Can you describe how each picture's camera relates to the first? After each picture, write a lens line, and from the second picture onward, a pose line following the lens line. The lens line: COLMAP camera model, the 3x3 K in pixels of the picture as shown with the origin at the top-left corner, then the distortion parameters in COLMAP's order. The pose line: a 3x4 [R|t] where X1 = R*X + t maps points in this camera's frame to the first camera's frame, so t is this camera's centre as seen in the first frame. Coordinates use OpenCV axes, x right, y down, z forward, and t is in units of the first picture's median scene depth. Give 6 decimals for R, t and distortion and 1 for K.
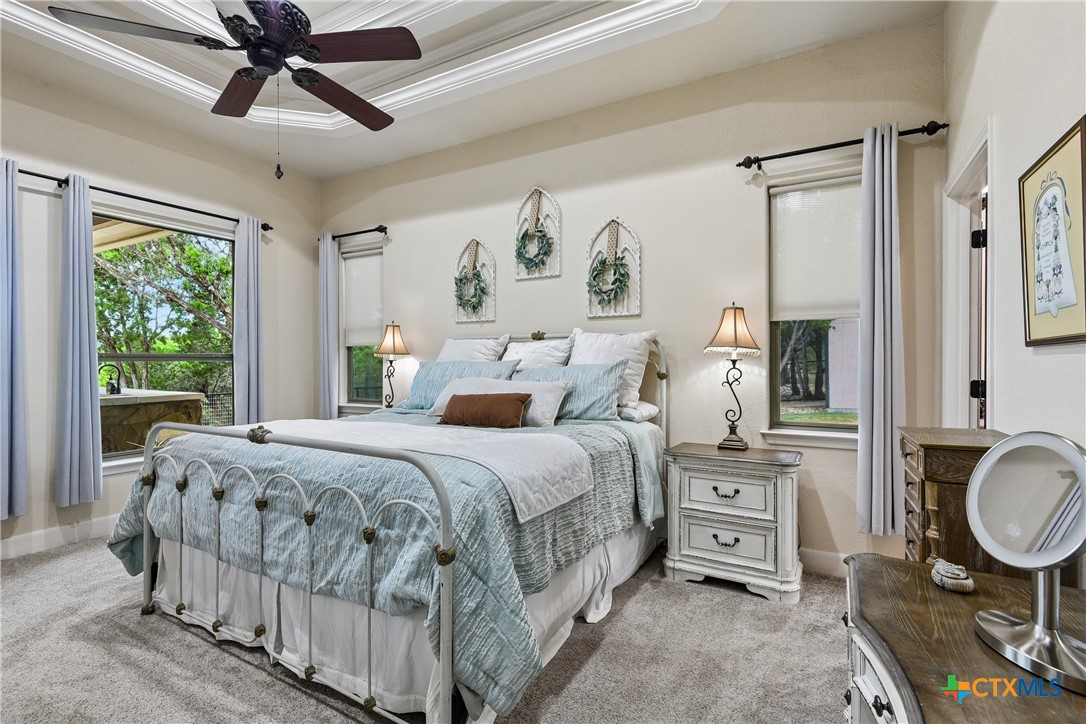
lens RADIAL K [[491.8, 0, 543.0], [0, 491.8, 362.0], [0, 0, 1]] dist [-0.000109, -0.000203]
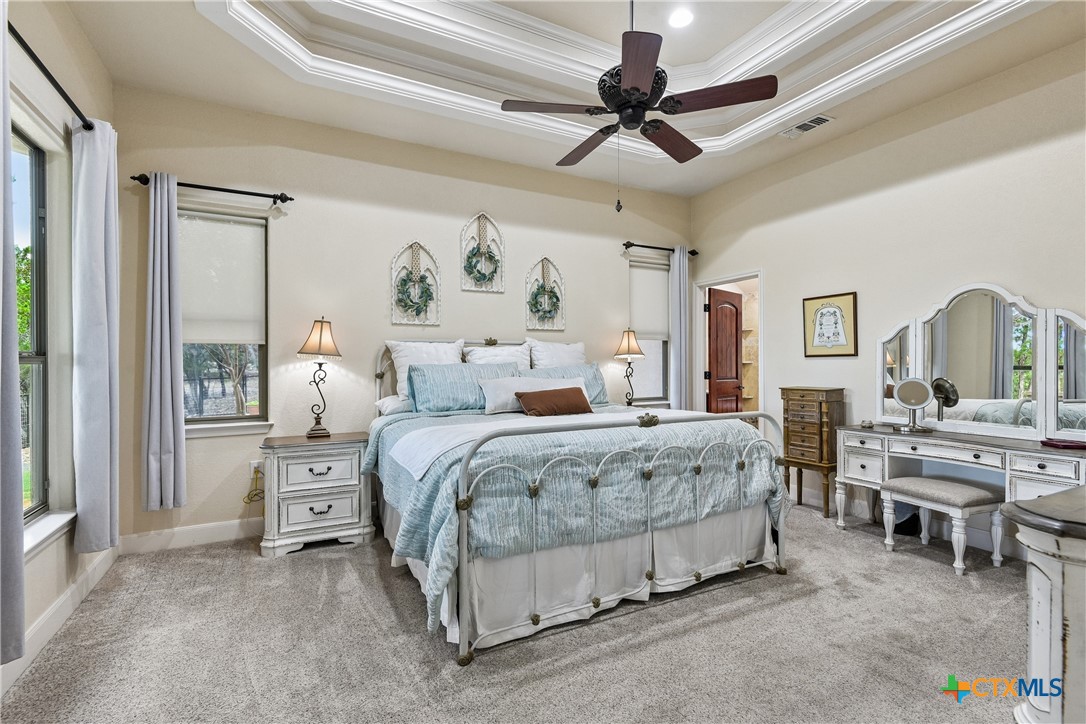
lens RADIAL K [[491.6, 0, 537.4], [0, 491.6, 357.8], [0, 0, 1]] dist [0.001703, -0.000980]
pose [[0.550902, 0.004244, 0.834559, -0.943921], [0.001112, 0.999982, -0.005819, -0.008731], [-0.834569, 0.004134, 0.550888, 0.272498]]
